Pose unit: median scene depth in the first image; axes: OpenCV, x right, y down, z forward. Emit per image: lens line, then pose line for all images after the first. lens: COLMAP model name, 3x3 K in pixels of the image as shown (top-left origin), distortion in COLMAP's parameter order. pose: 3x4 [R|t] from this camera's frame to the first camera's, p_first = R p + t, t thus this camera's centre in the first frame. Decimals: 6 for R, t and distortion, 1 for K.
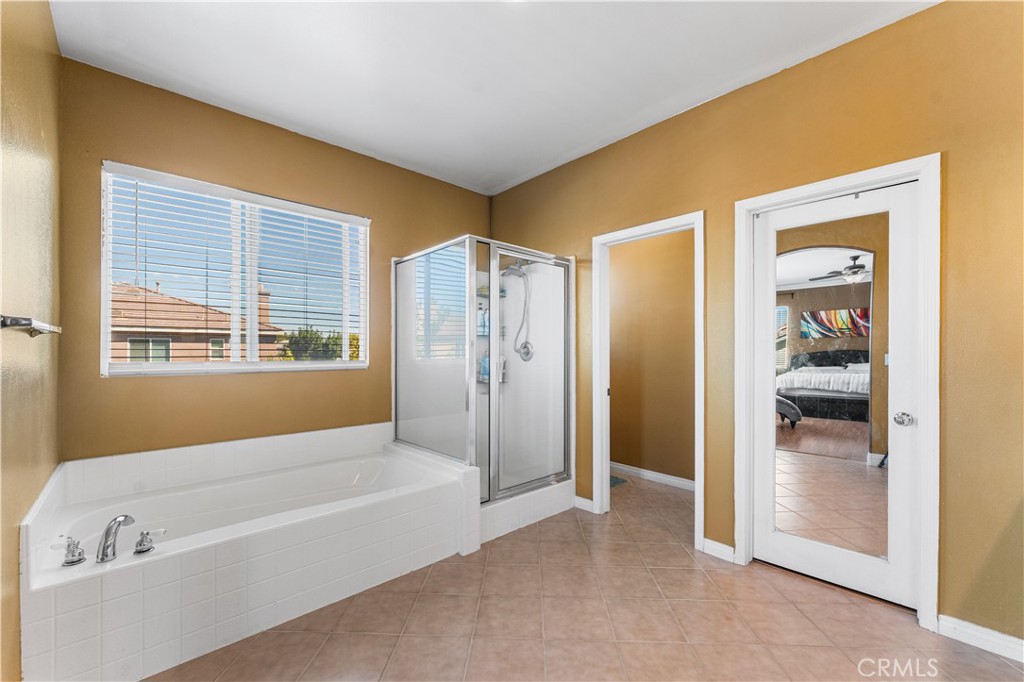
lens RADIAL K [[417.2, 0, 512.9], [0, 417.2, 348.4], [0, 0, 1]] dist [-0.000009, -0.000108]
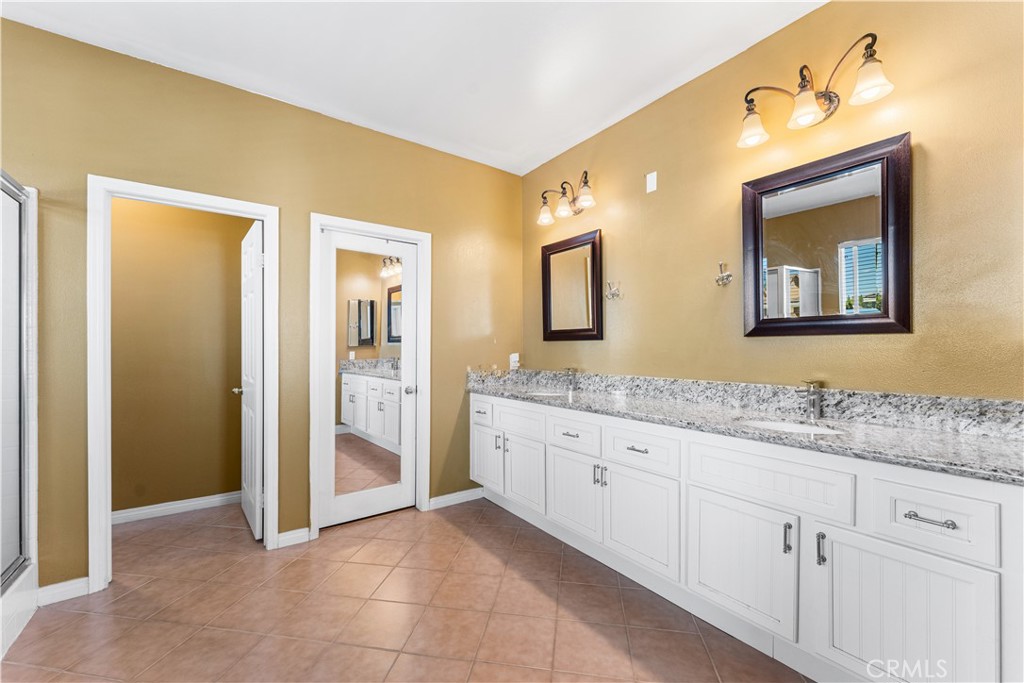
lens RADIAL K [[417.2, 0, 512.9], [0, 417.2, 348.9], [0, 0, 1]] dist [-0.000009, -0.000108]
pose [[0.116592, -0.001356, 0.993179, -0.473051], [-0.005512, 0.999983, 0.002012, 0.003470], [-0.993165, -0.005709, 0.116583, 0.324410]]
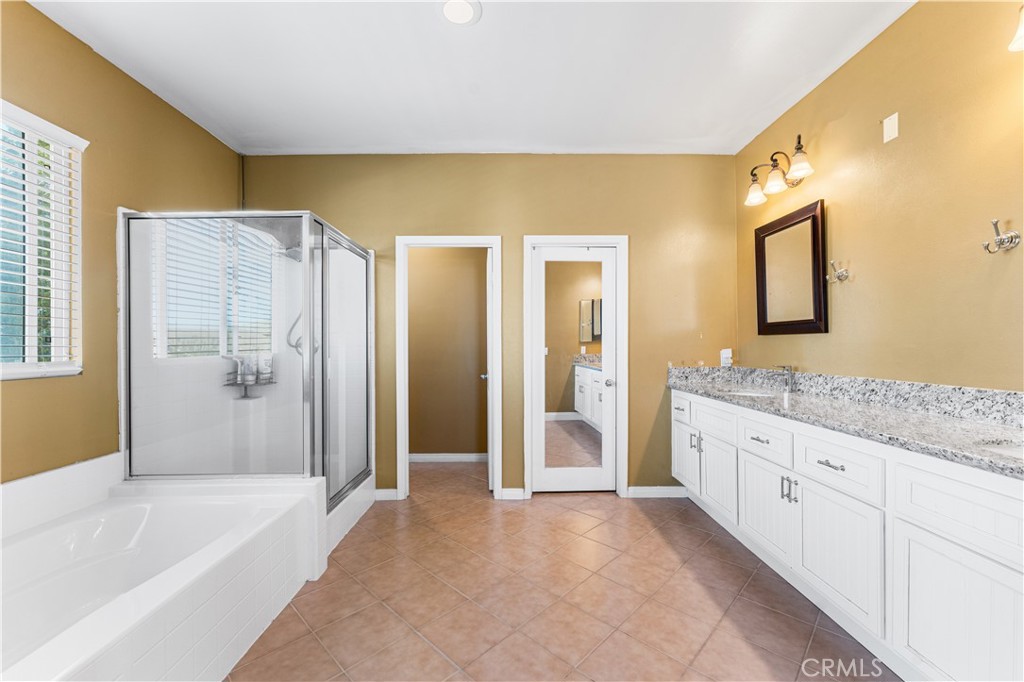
lens RADIAL K [[415.9, 0, 509.2], [0, 415.9, 343.2], [0, 0, 1]] dist [-0.000310, -0.000143]
pose [[0.668746, -0.001293, 0.743490, -0.487470], [0.001362, 0.999999, 0.000515, 0.001799], [-0.743490, 0.000668, 0.668747, 0.118322]]
